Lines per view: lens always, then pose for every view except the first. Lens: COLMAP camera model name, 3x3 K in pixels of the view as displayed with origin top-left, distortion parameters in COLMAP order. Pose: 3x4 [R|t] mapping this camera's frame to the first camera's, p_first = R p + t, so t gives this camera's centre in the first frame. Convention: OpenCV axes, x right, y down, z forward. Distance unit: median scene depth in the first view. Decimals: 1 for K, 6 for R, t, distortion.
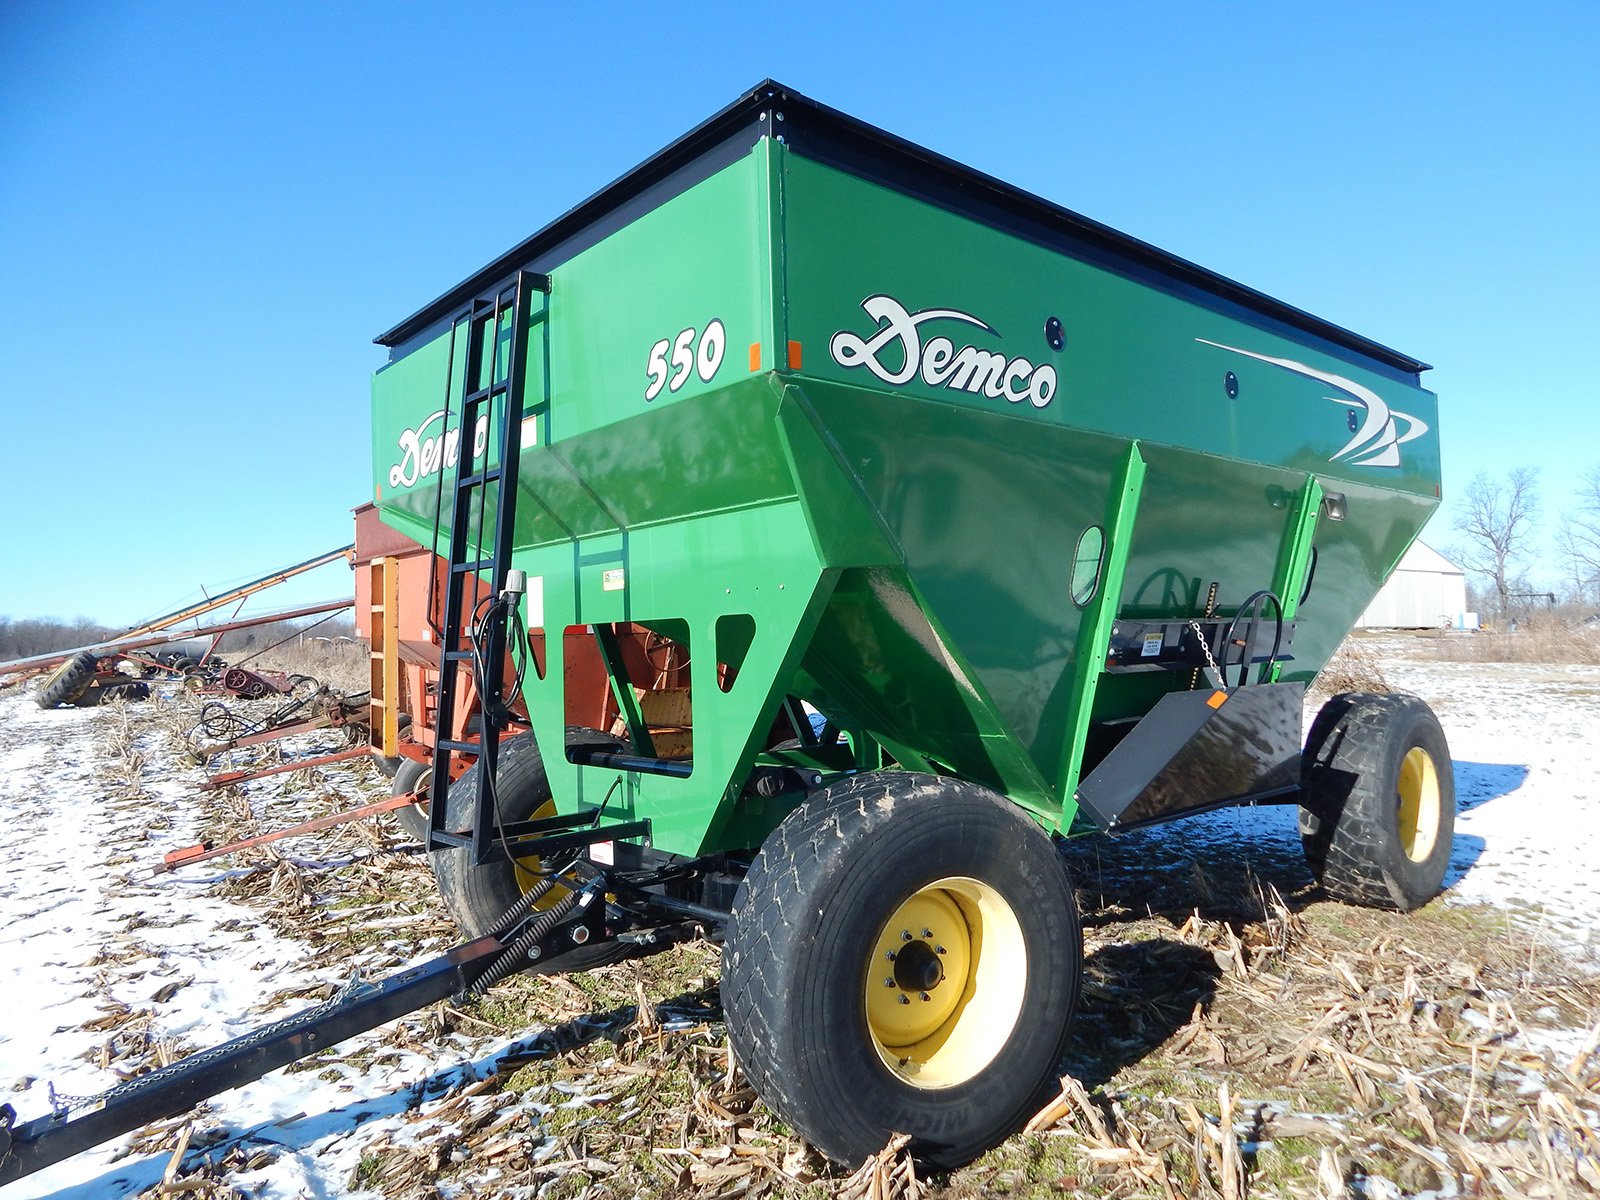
lens RADIAL K [[1050.3, 0, 801.6], [0, 1050.3, 639.2], [0, 0, 1]] dist [-0.022083, 0.000025]
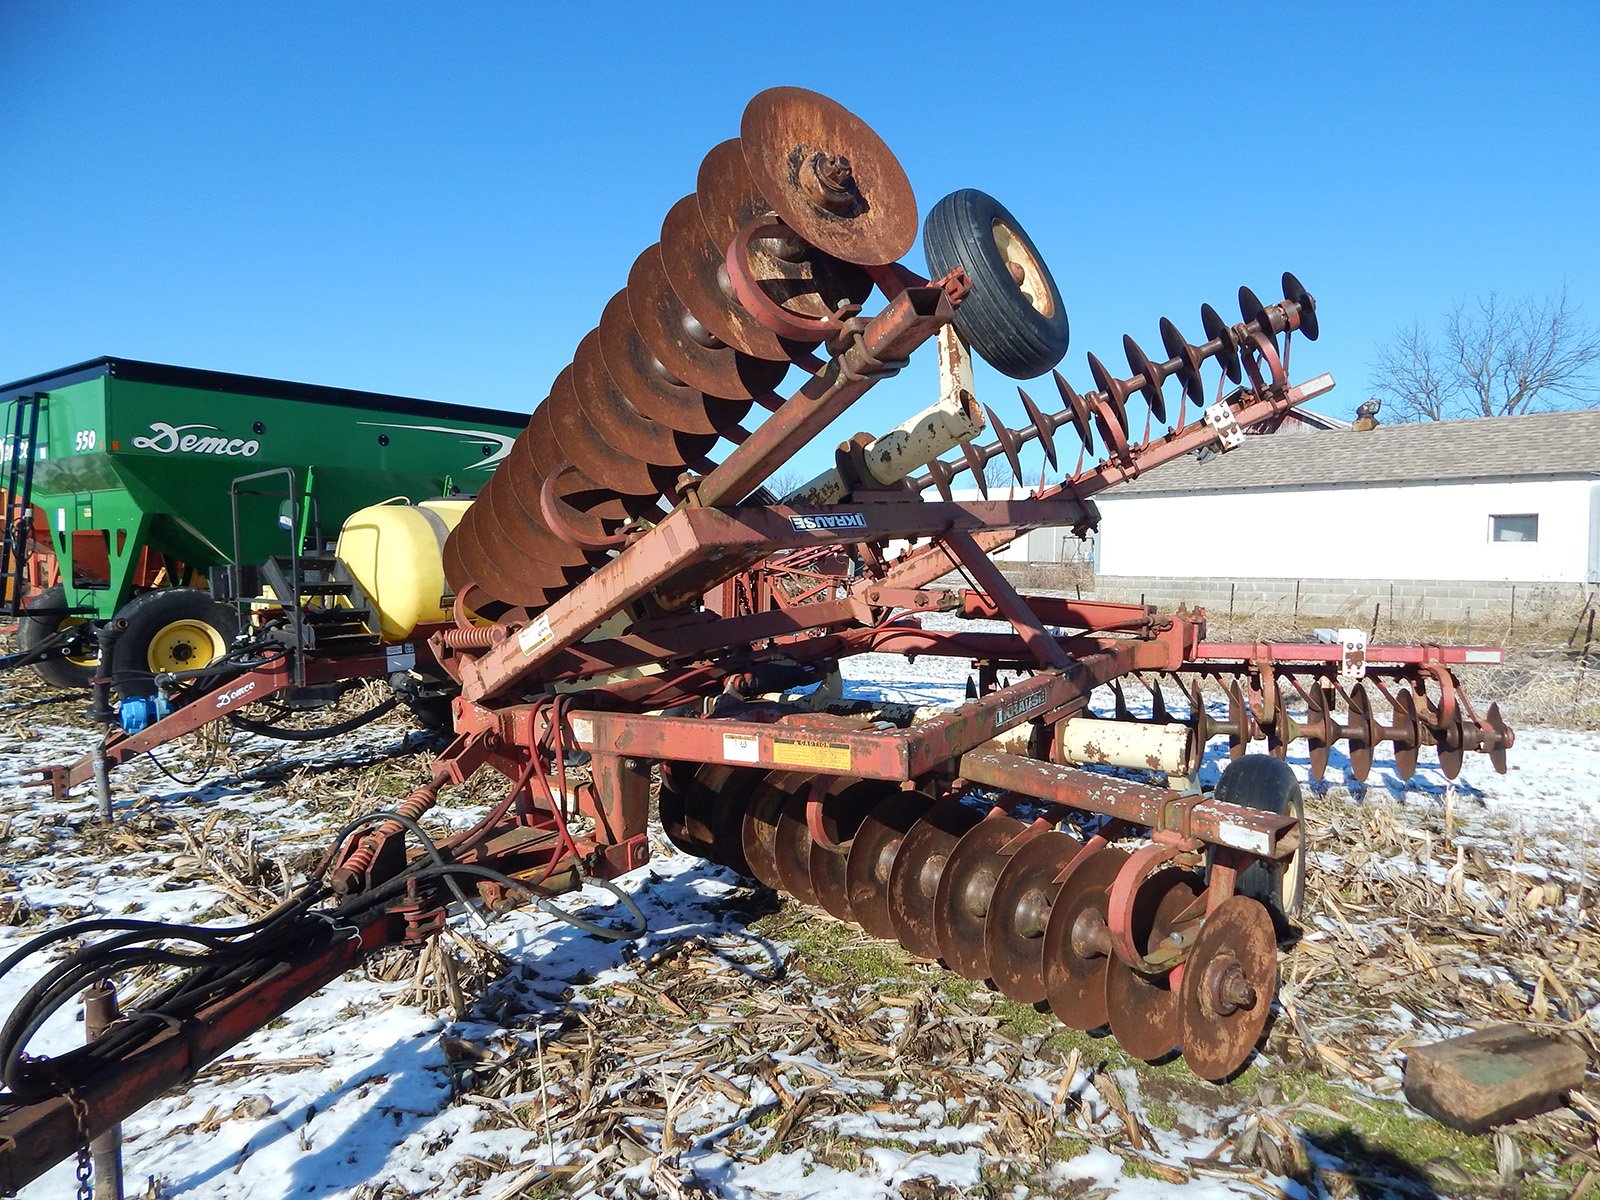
lens RADIAL K [[1035.4, 0, 857.4], [0, 1035.4, 629.2], [0, 0, 1]] dist [-0.049641, 0.019193]
pose [[0.965080, 0.011434, 0.261704, 1.159710], [-0.028676, 0.997654, 0.062157, 0.019559], [-0.260379, -0.067491, 0.963145, -2.170775]]
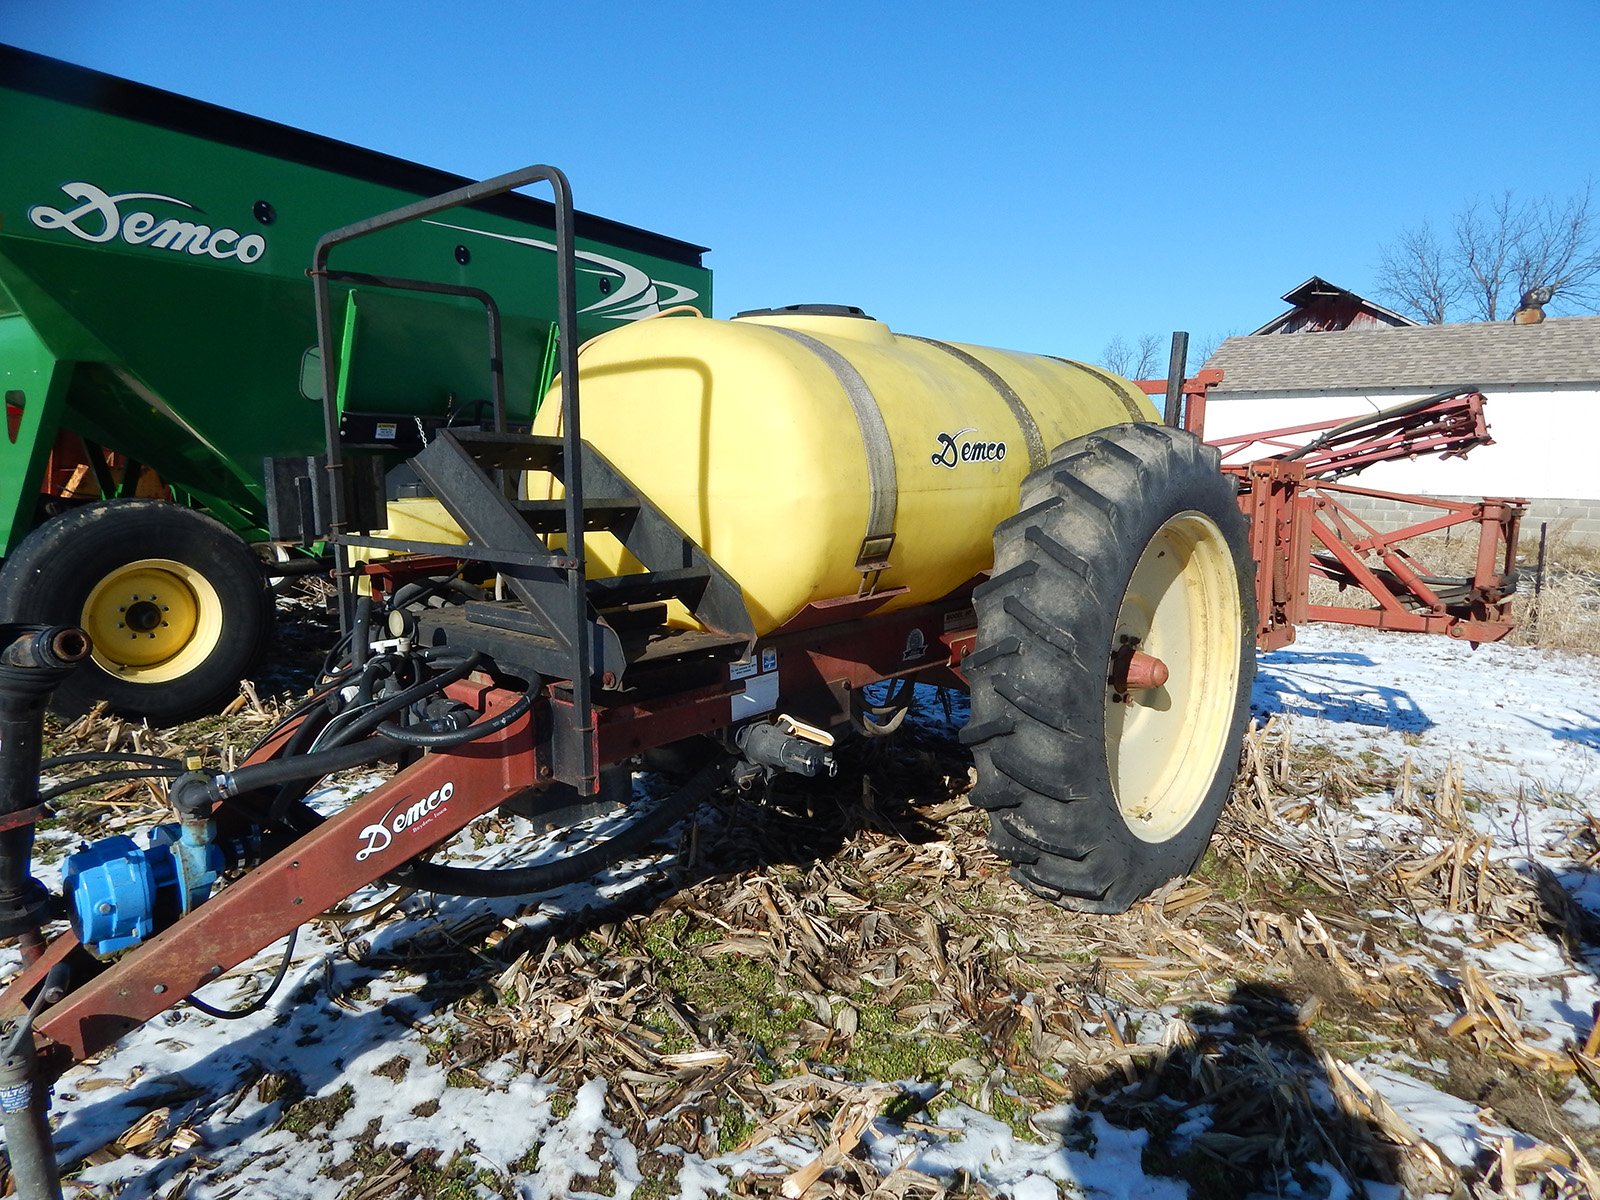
lens RADIAL K [[1035.4, 0, 857.4], [0, 1035.4, 629.2], [0, 0, 1]] dist [-0.049641, 0.019193]
pose [[0.944042, -0.010065, 0.329671, 0.619264], [-0.041329, 0.988046, 0.148514, 0.052320], [-0.327225, -0.153828, 0.932342, -0.804989]]
